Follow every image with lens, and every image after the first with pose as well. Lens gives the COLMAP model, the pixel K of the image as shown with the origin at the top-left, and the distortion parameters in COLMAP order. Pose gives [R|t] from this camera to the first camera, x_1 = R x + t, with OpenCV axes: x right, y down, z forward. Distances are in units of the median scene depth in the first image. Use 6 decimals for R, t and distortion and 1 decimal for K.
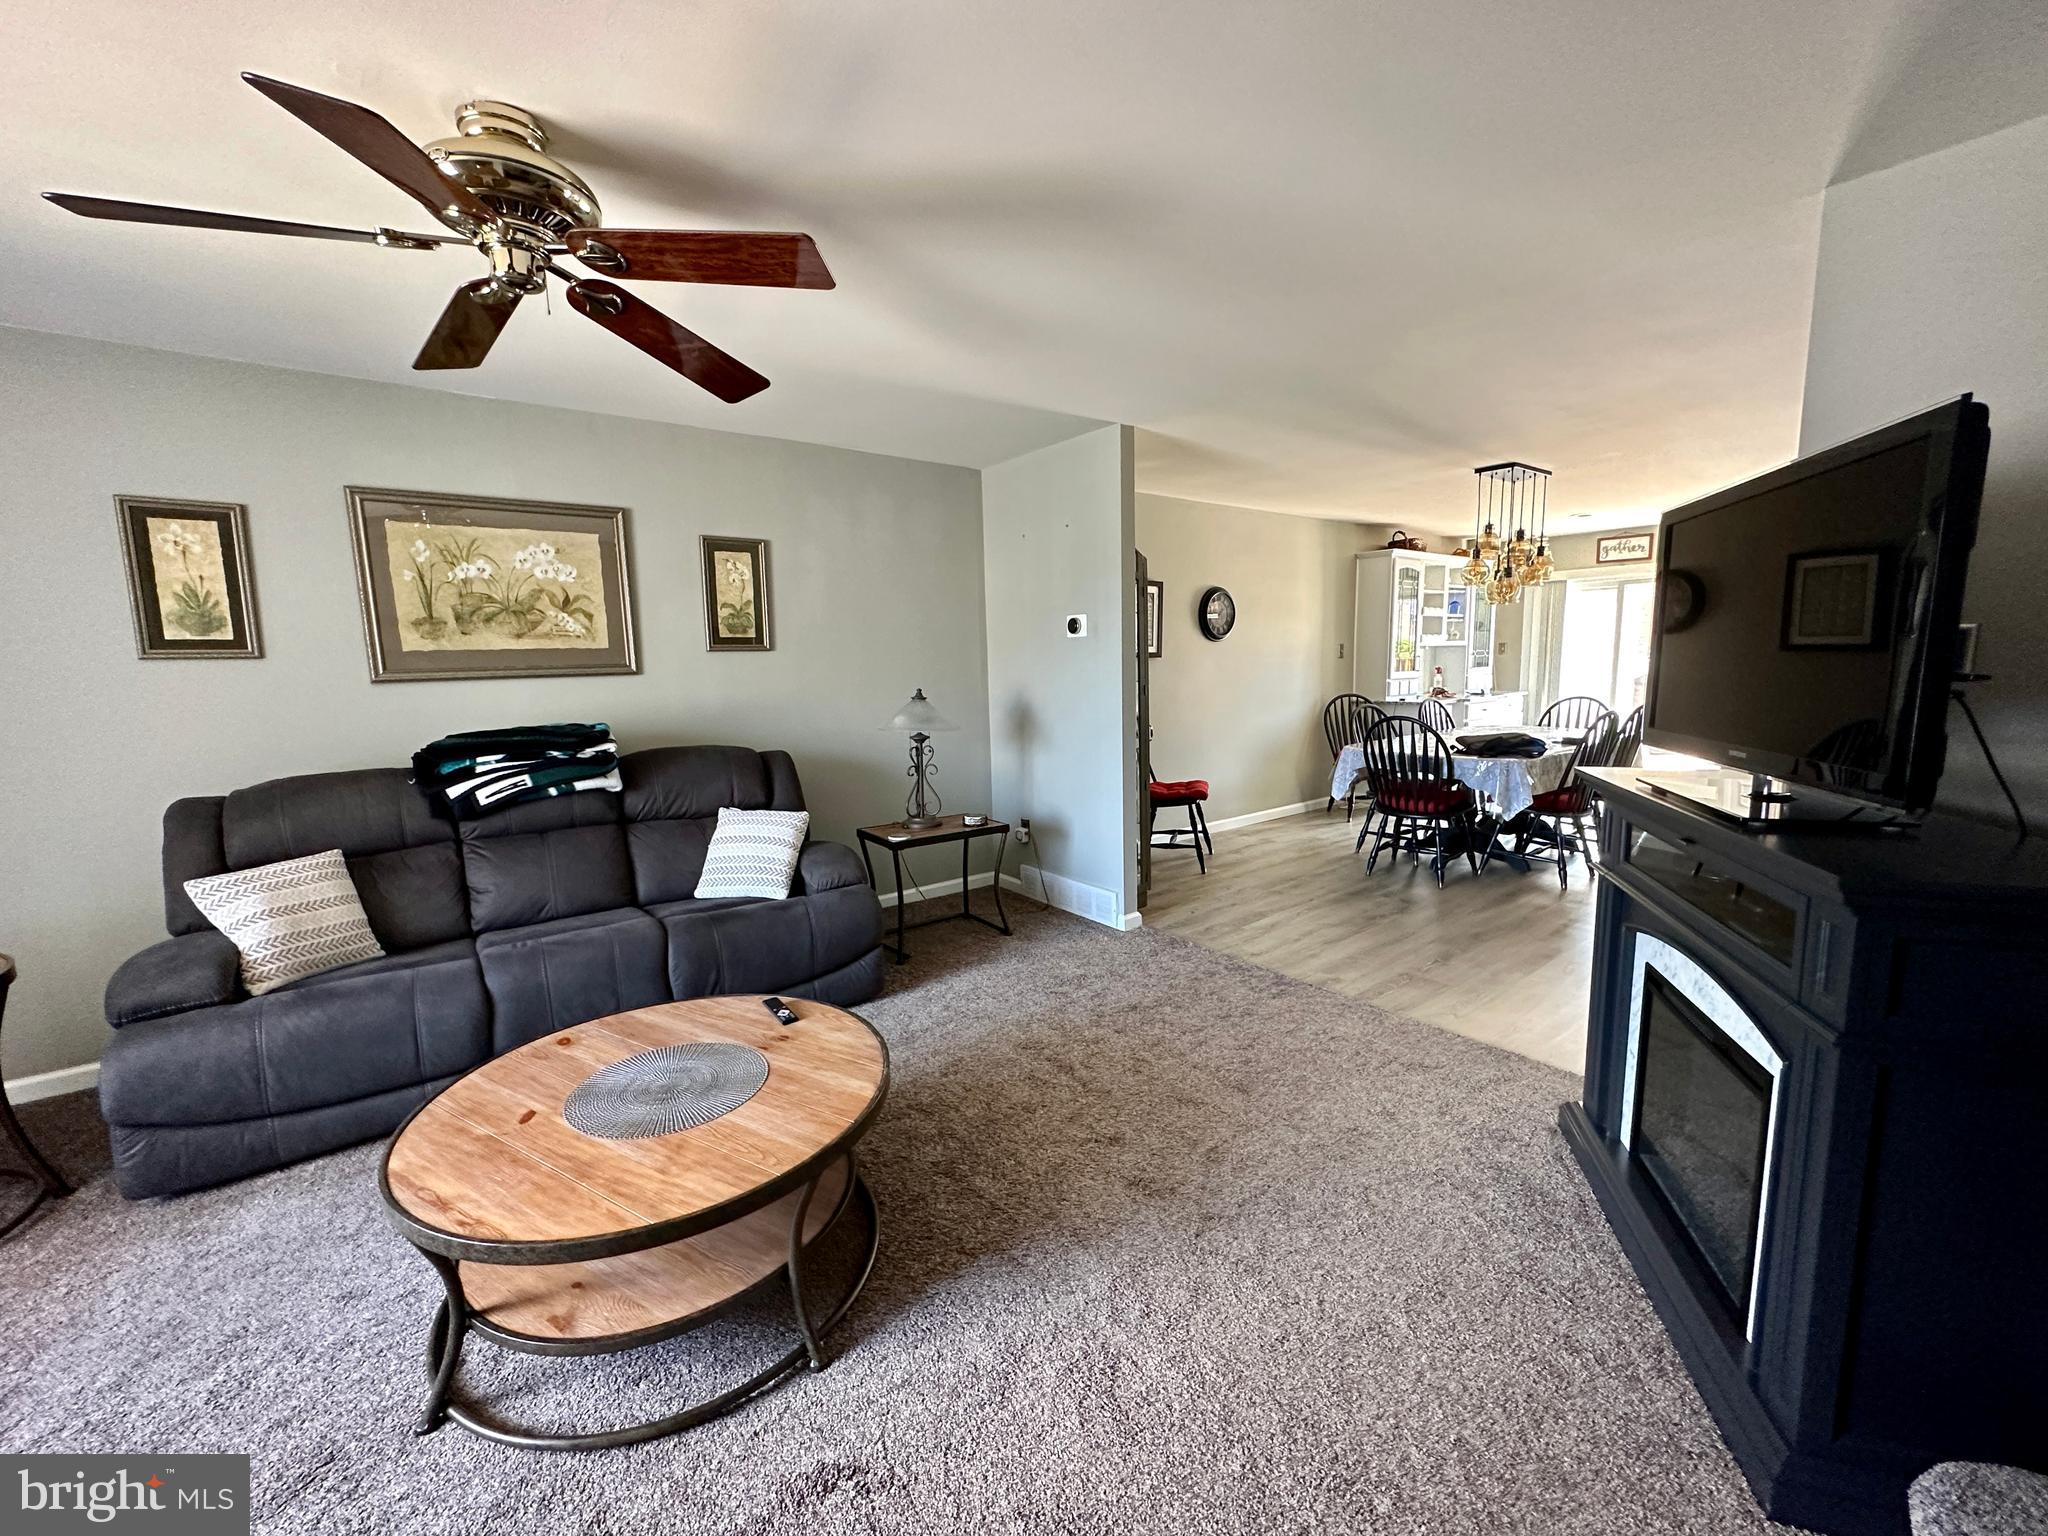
lens RADIAL K [[819.4, 0, 1032.3], [0, 819.4, 767.0], [0, 0, 1]] dist [-0.002459, 0.000879]
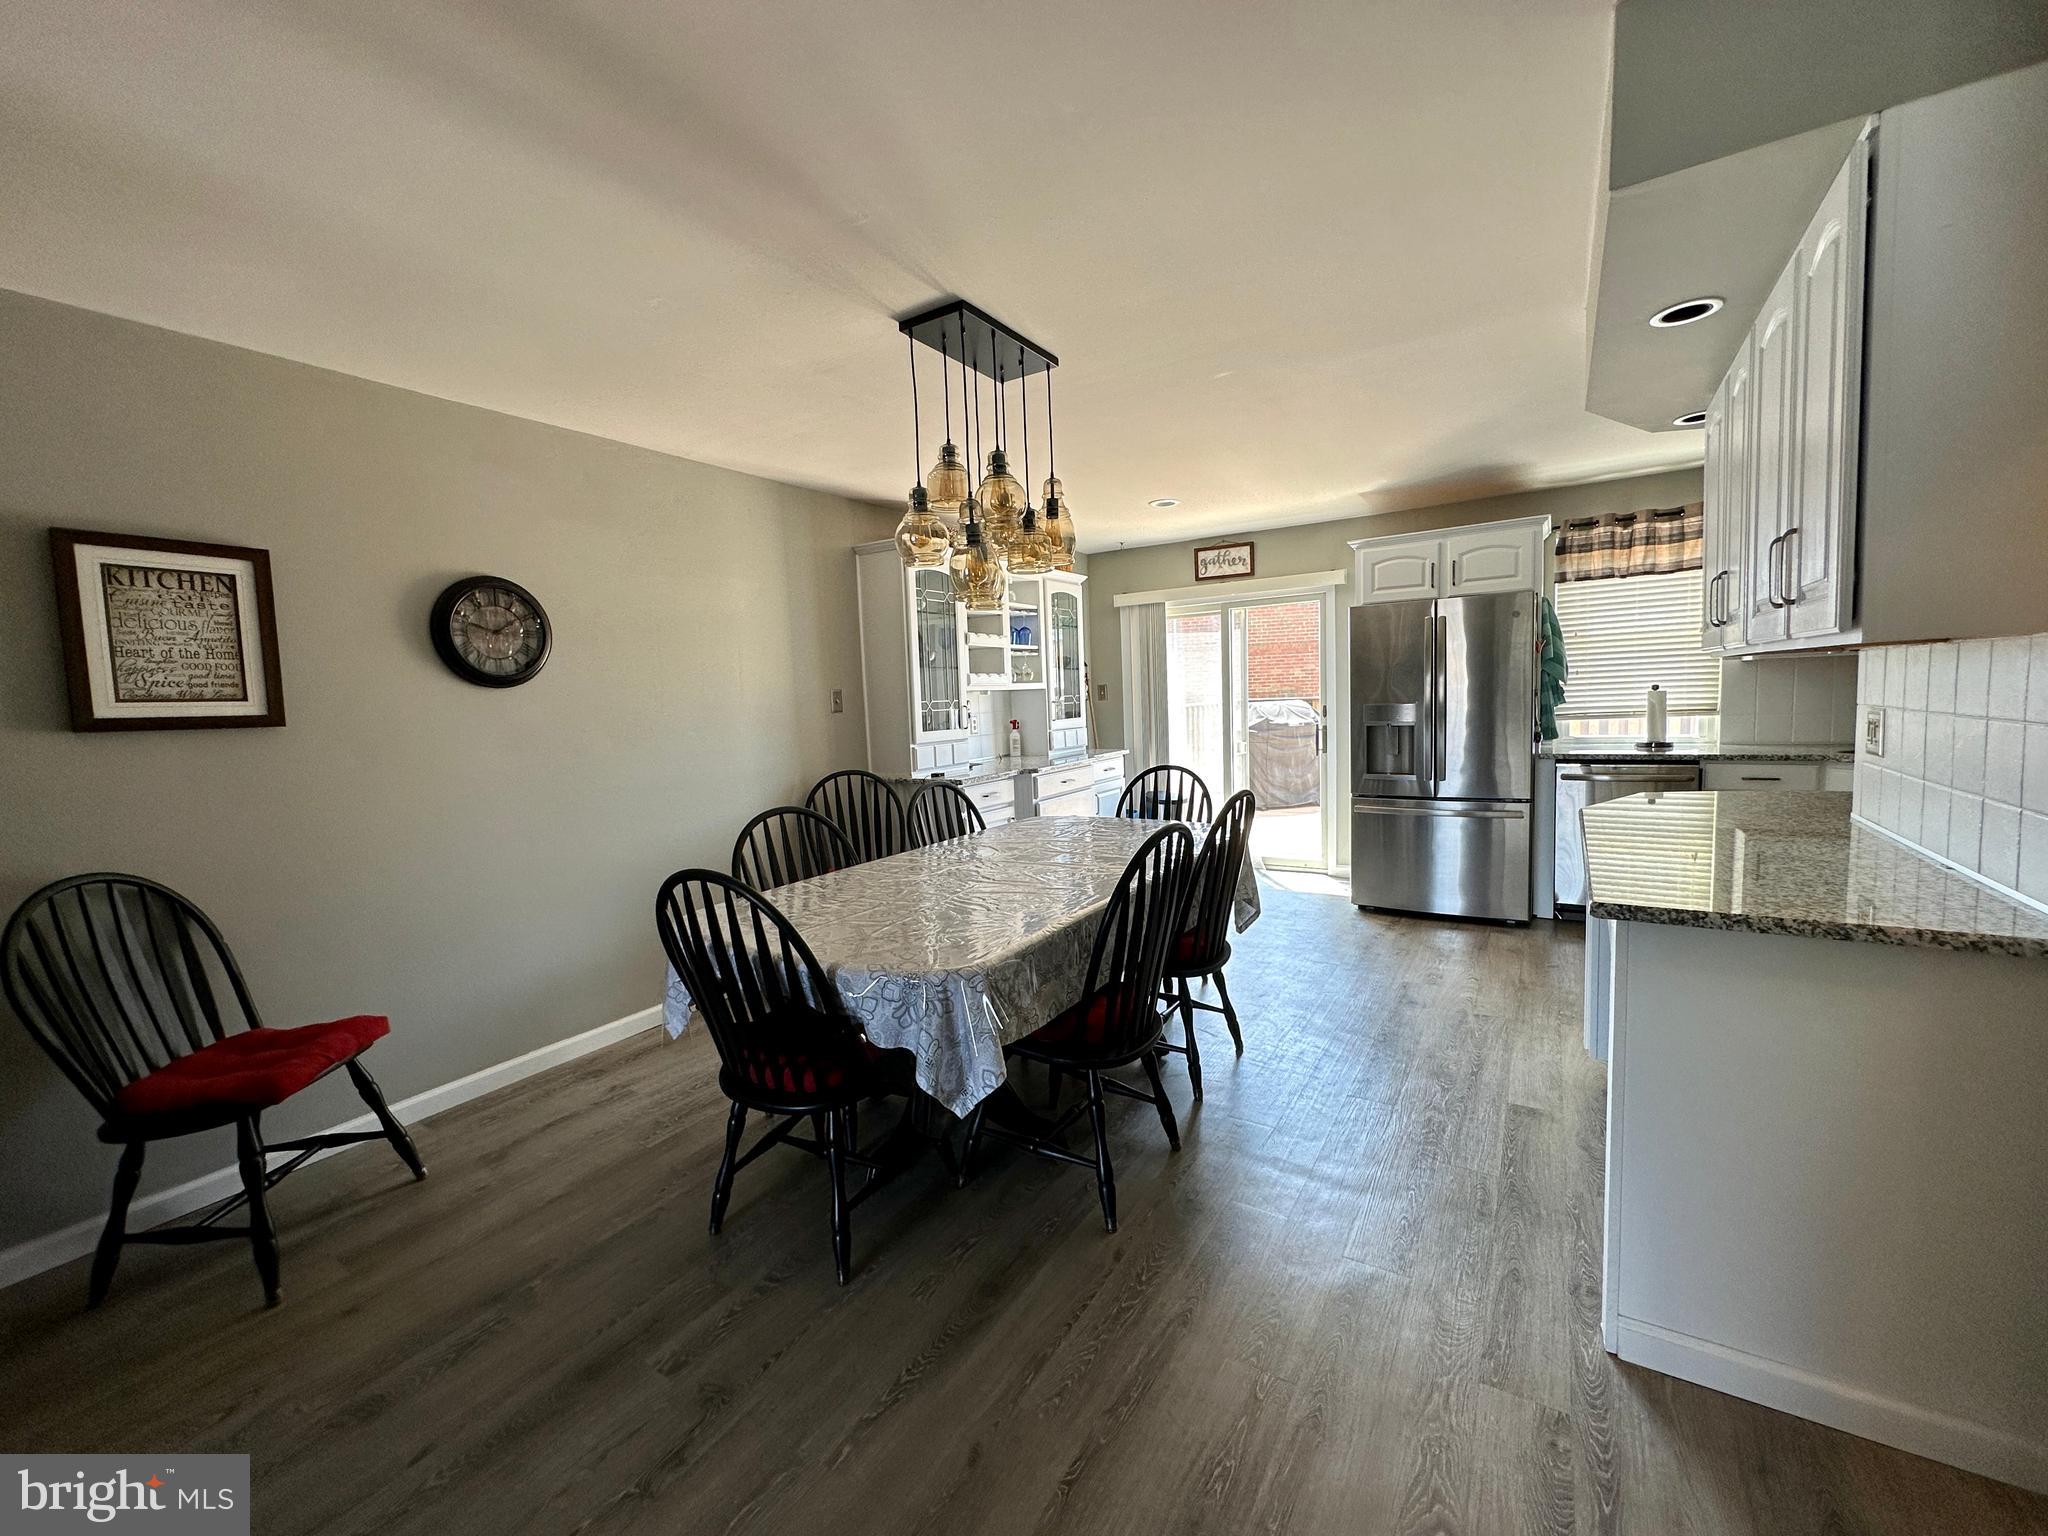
lens RADIAL K [[819.4, 0, 1020.9], [0, 819.4, 745.8], [0, 0, 1]] dist [-0.002459, 0.000879]
pose [[0.944412, -0.038676, 0.326482, 0.654634], [0.066448, 0.995017, -0.074340, -0.113772], [-0.321980, 0.091901, 0.942276, 0.808153]]
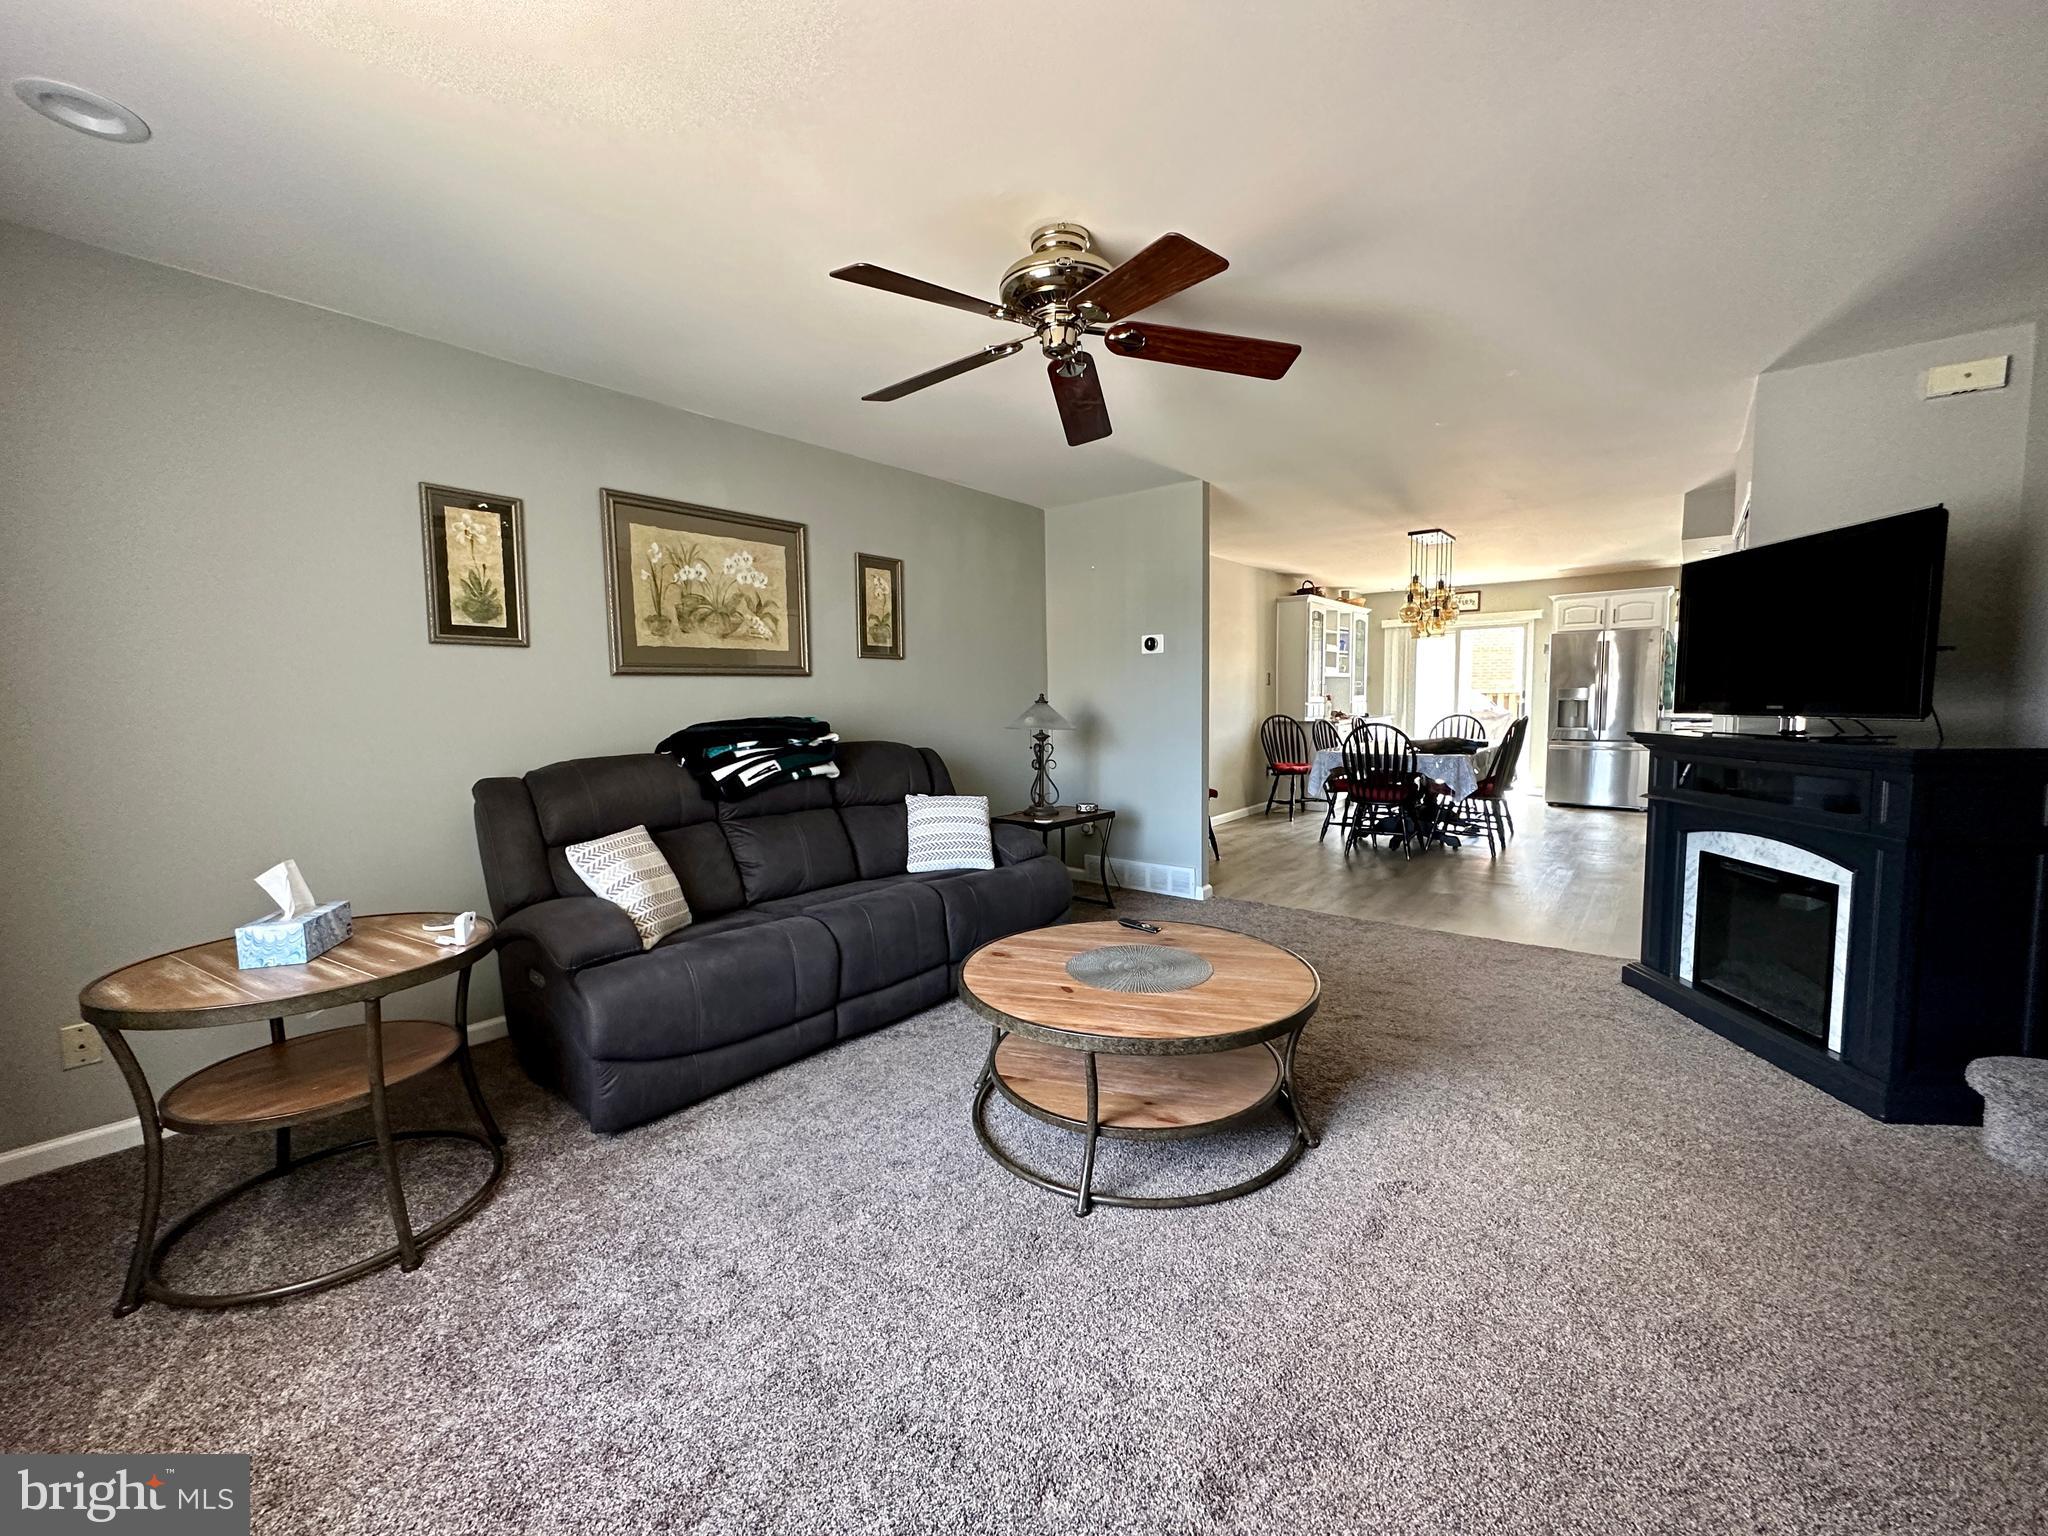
lens RADIAL K [[819.4, 0, 1029.9], [0, 819.4, 769.2], [0, 0, 1]] dist [-0.002459, 0.000879]
pose [[0.971819, -0.014246, 0.235299, -0.509164], [0.026308, 0.998491, -0.048206, 0.077399], [-0.234257, 0.053038, 0.970727, -0.124690]]
